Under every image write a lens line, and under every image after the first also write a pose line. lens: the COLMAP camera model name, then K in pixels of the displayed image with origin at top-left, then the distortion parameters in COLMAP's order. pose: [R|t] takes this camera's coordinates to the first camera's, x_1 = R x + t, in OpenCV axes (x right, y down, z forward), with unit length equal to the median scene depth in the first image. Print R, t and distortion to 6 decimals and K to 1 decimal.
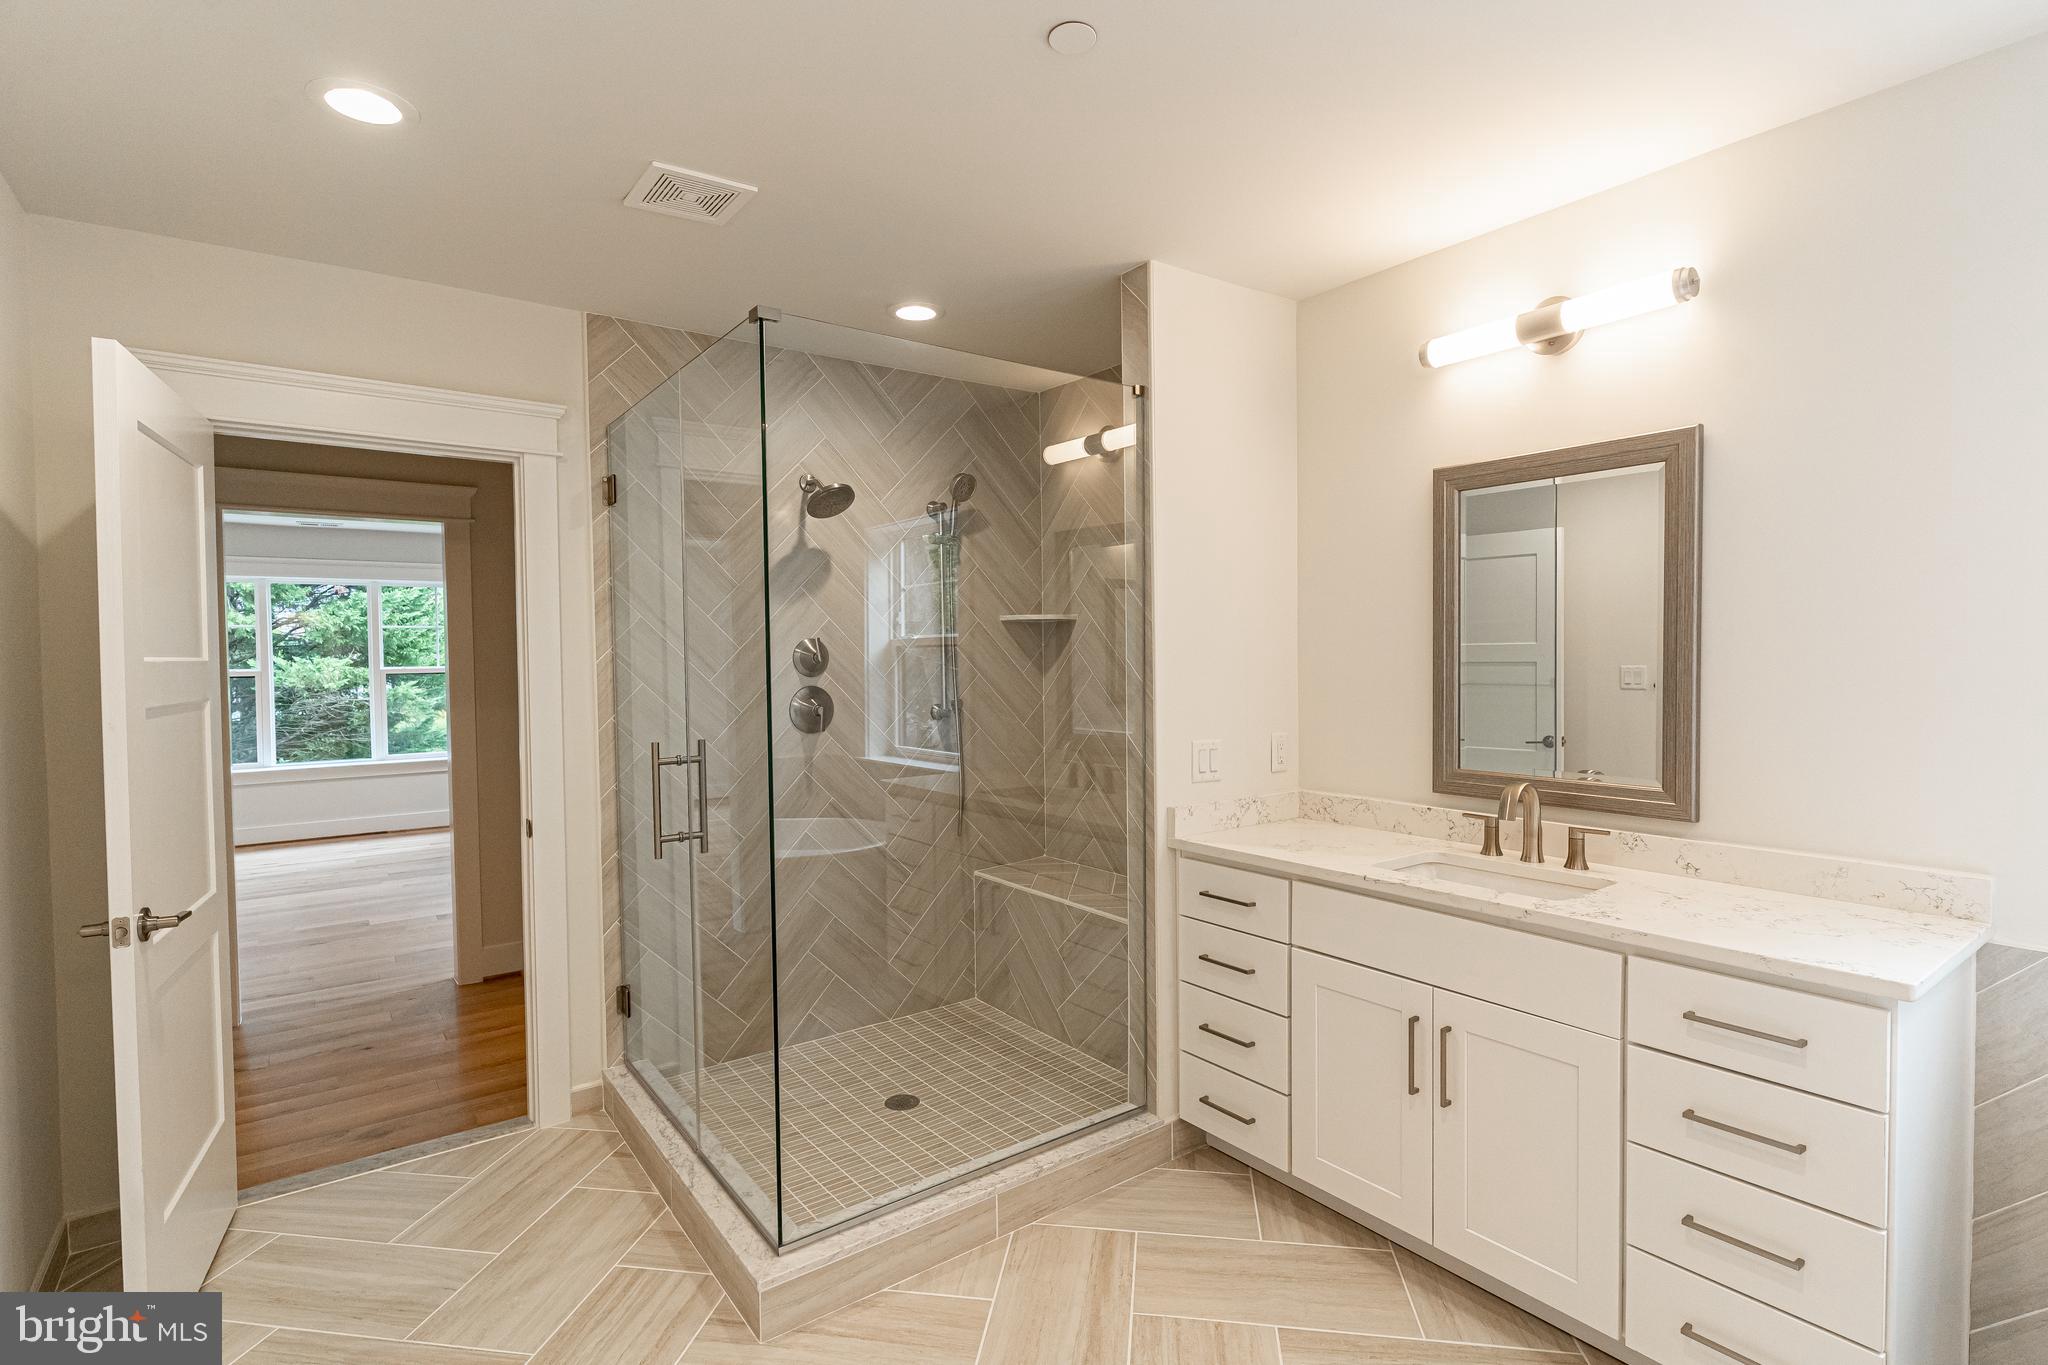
lens RADIAL K [[993.5, 0, 1018.5], [0, 993.5, 680.6], [0, 0, 1]] dist [0.002537, 0.000747]
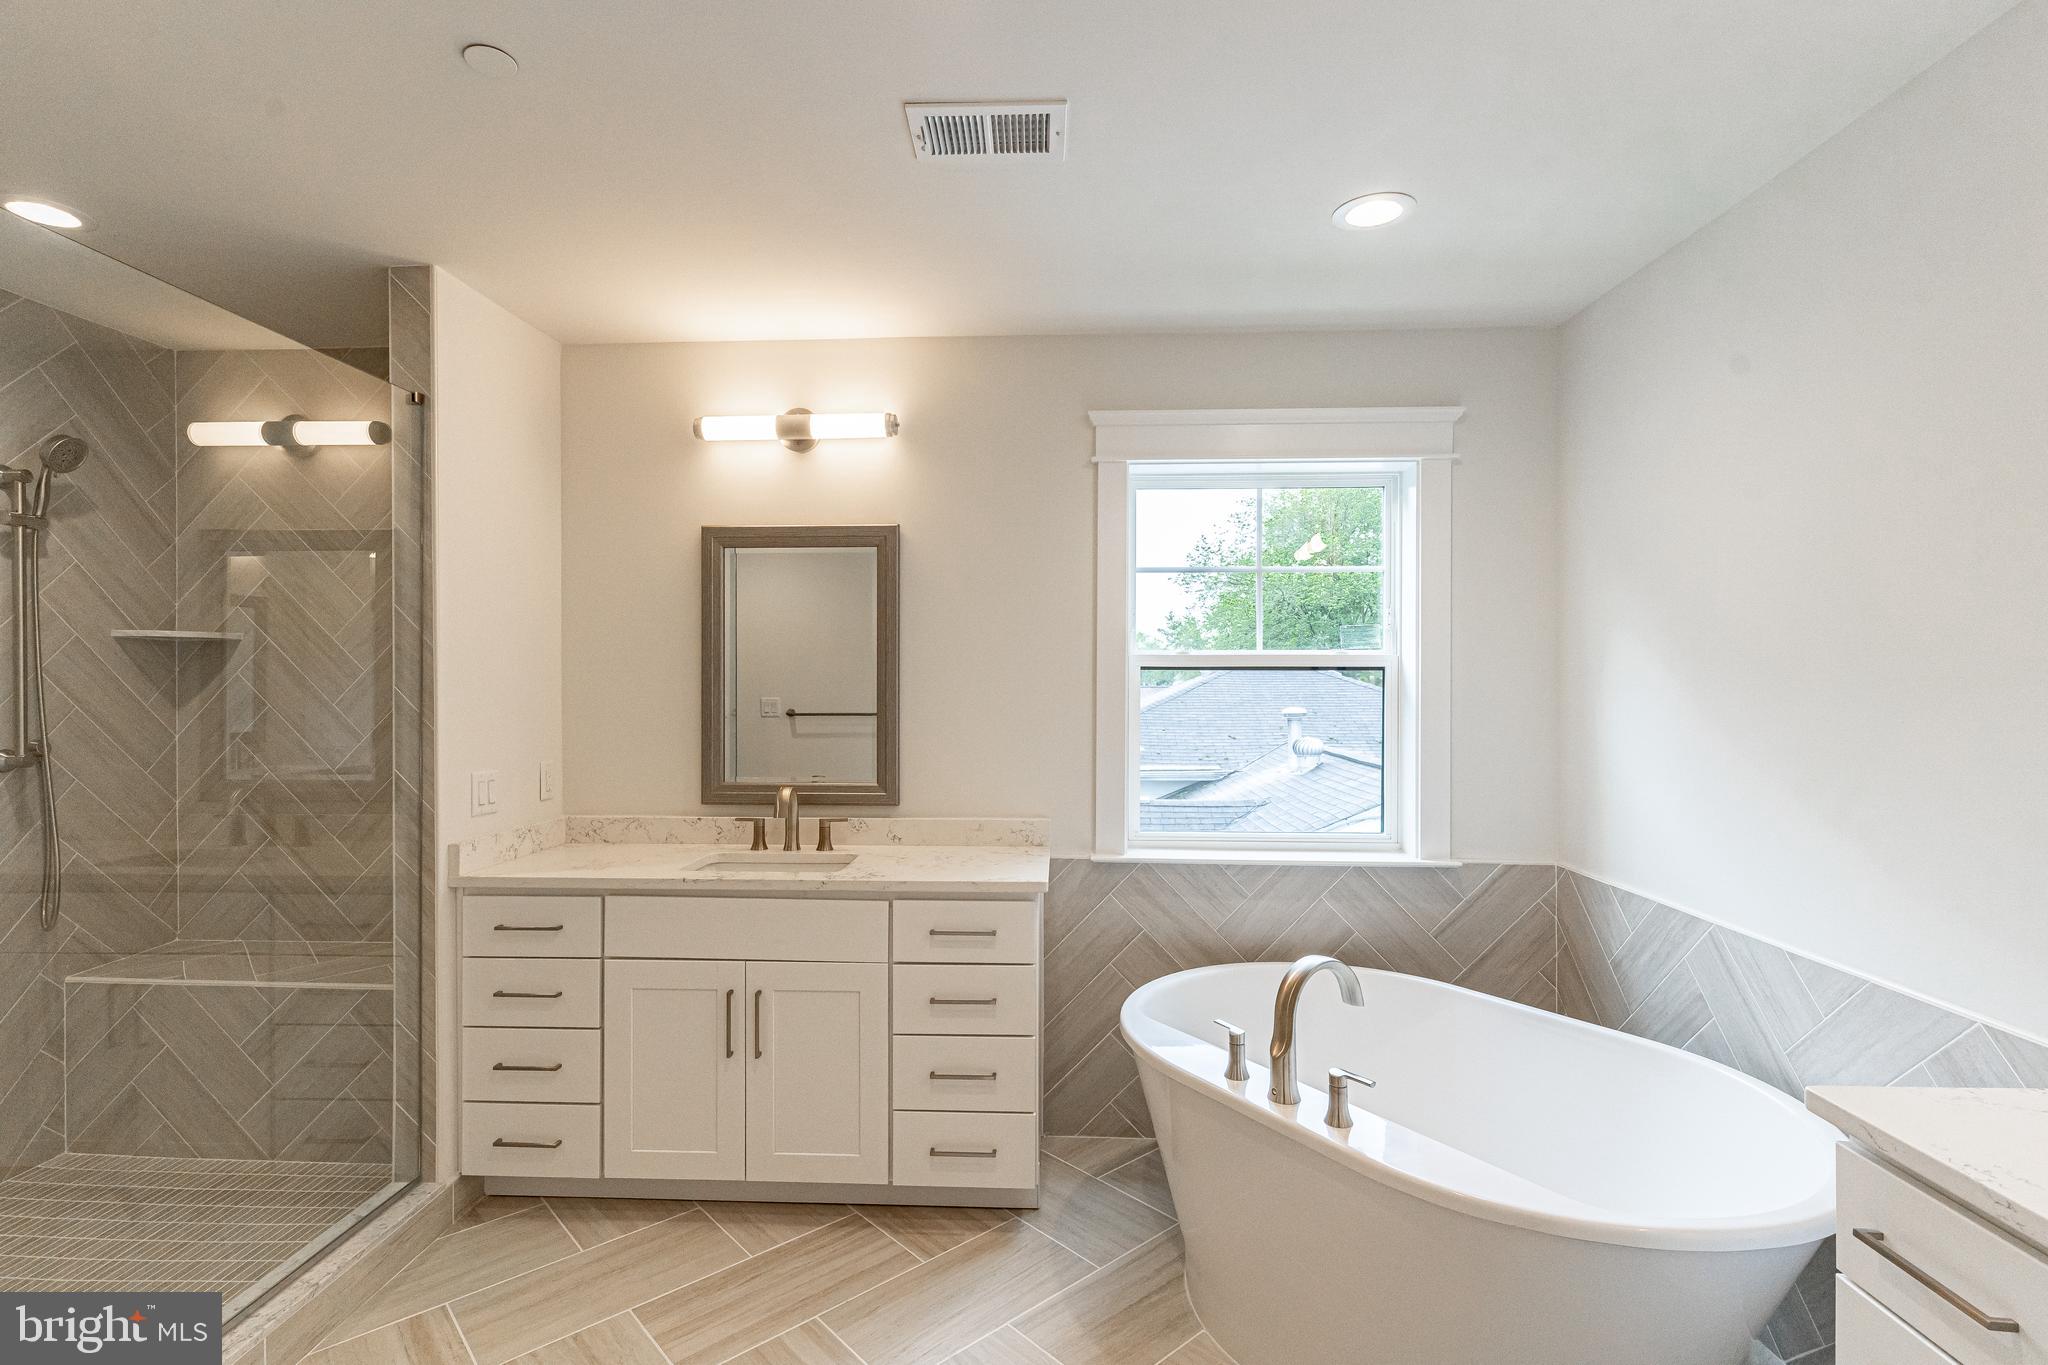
lens RADIAL K [[980.0, 0, 1023.1], [0, 980.0, 681.8], [0, 0, 1]] dist [0.003620, 0.000187]
pose [[0.628289, 0.013365, 0.777865, -0.244679], [0.015009, 0.999458, -0.029295, 0.009421], [-0.777835, 0.030080, 0.627748, -0.009860]]
